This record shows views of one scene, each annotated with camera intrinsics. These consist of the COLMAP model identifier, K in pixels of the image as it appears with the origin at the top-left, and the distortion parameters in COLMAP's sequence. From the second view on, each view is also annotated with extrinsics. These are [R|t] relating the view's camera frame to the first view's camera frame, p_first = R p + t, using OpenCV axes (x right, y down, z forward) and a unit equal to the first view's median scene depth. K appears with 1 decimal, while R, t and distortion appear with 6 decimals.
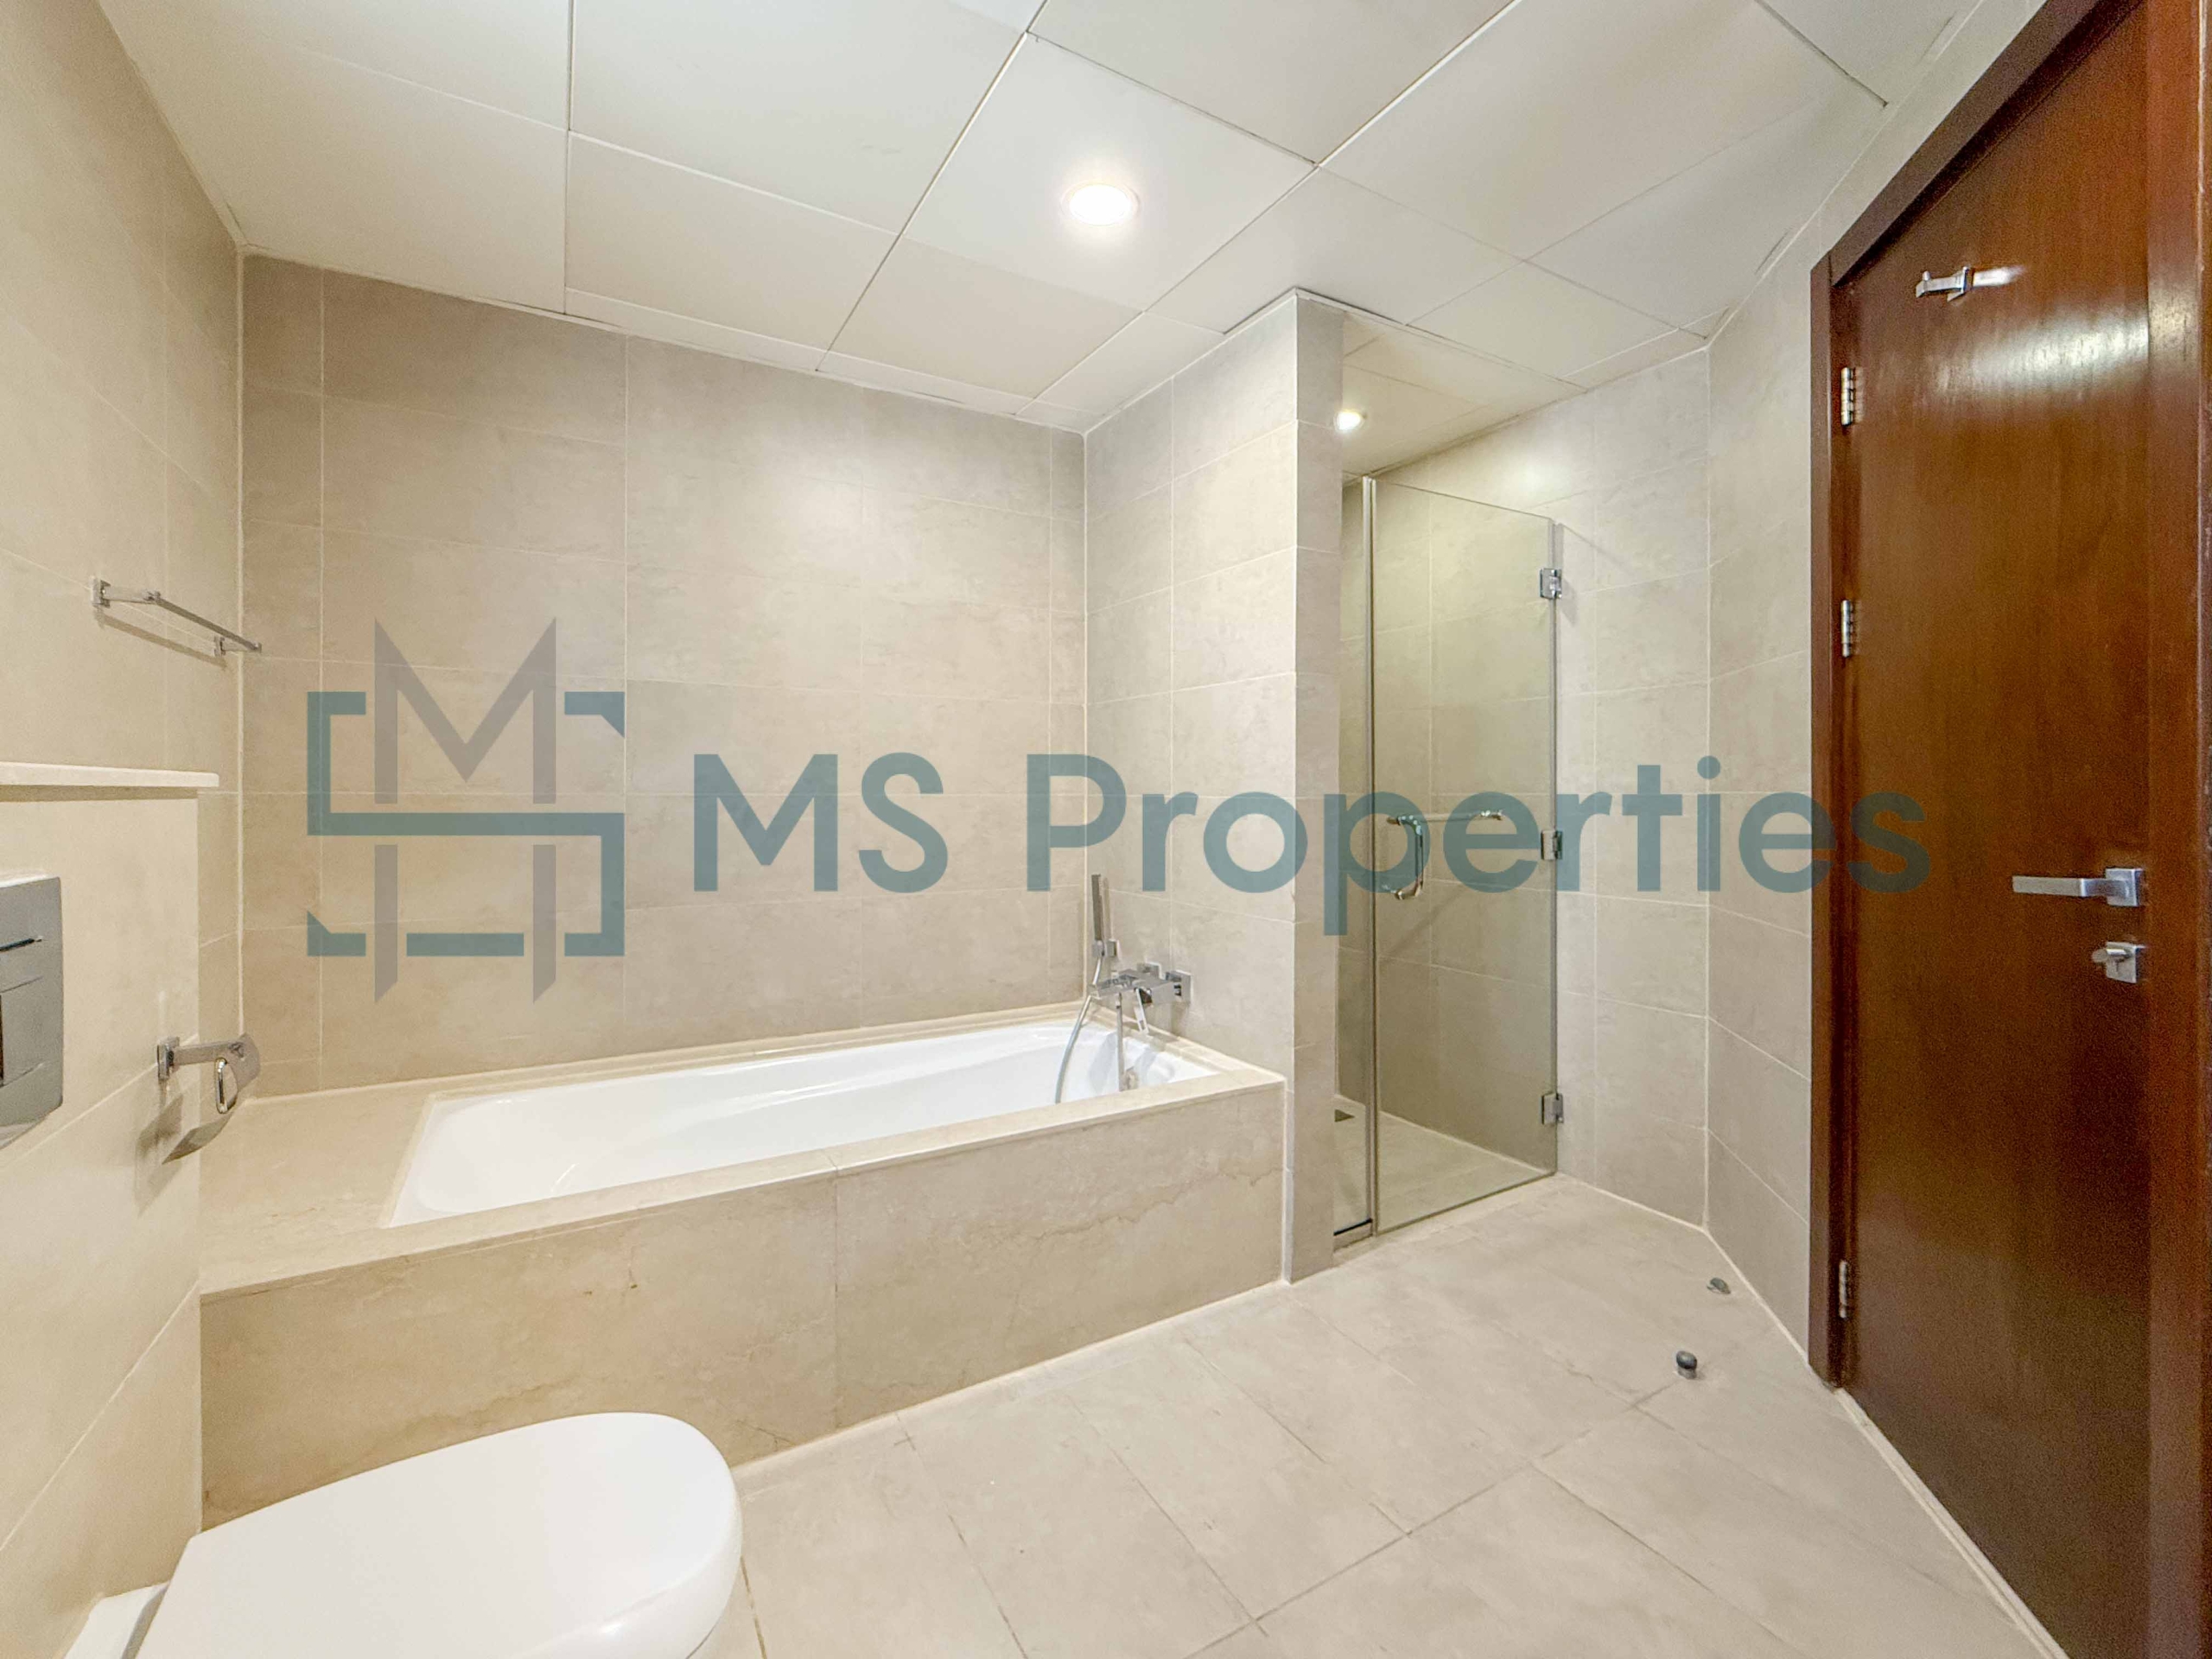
lens RADIAL K [[887.6, 0, 1104.5], [0, 887.6, 788.2], [0, 0, 1]] dist [0.000682, 0.000052]
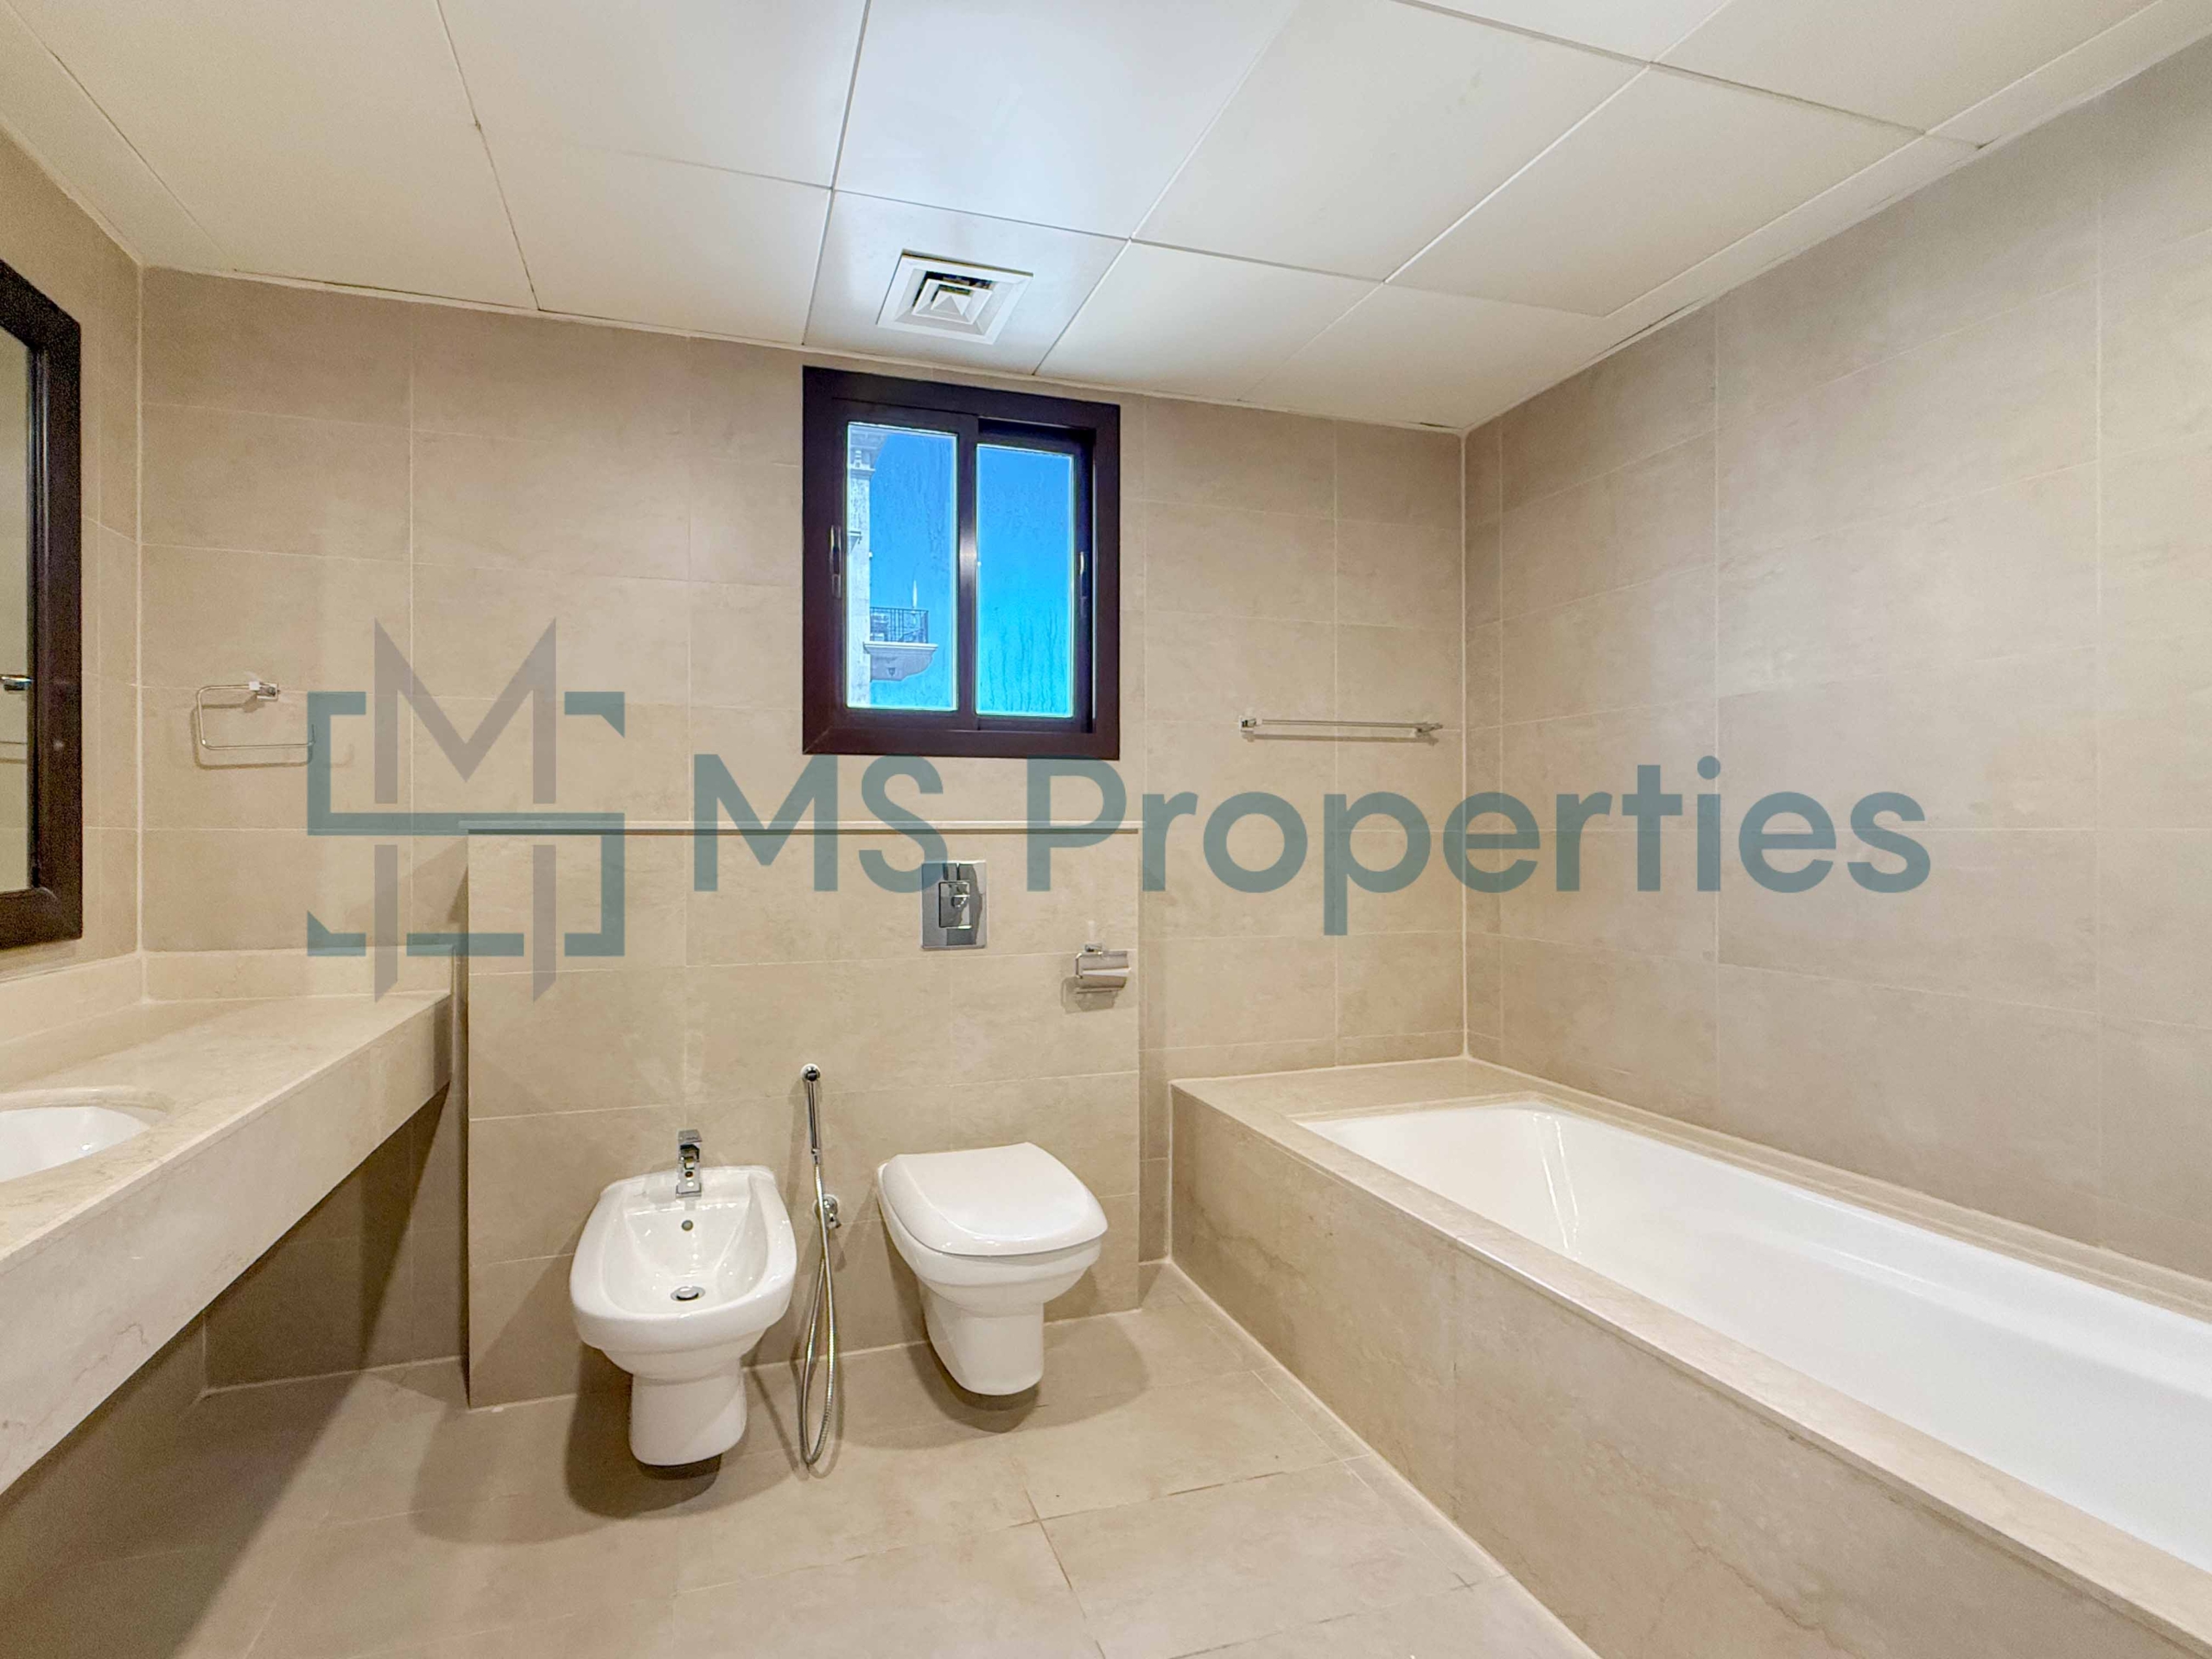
lens RADIAL K [[1155.5, 0, 1106.0], [0, 1155.5, 829.5], [0, 0, 1]] dist [0.000153, -0.000035]
pose [[-0.227393, -0.006470, -0.973782, 0.879613], [0.008791, 0.999924, -0.008697, 0.013786], [0.973763, -0.010538, -0.227318, 0.859053]]
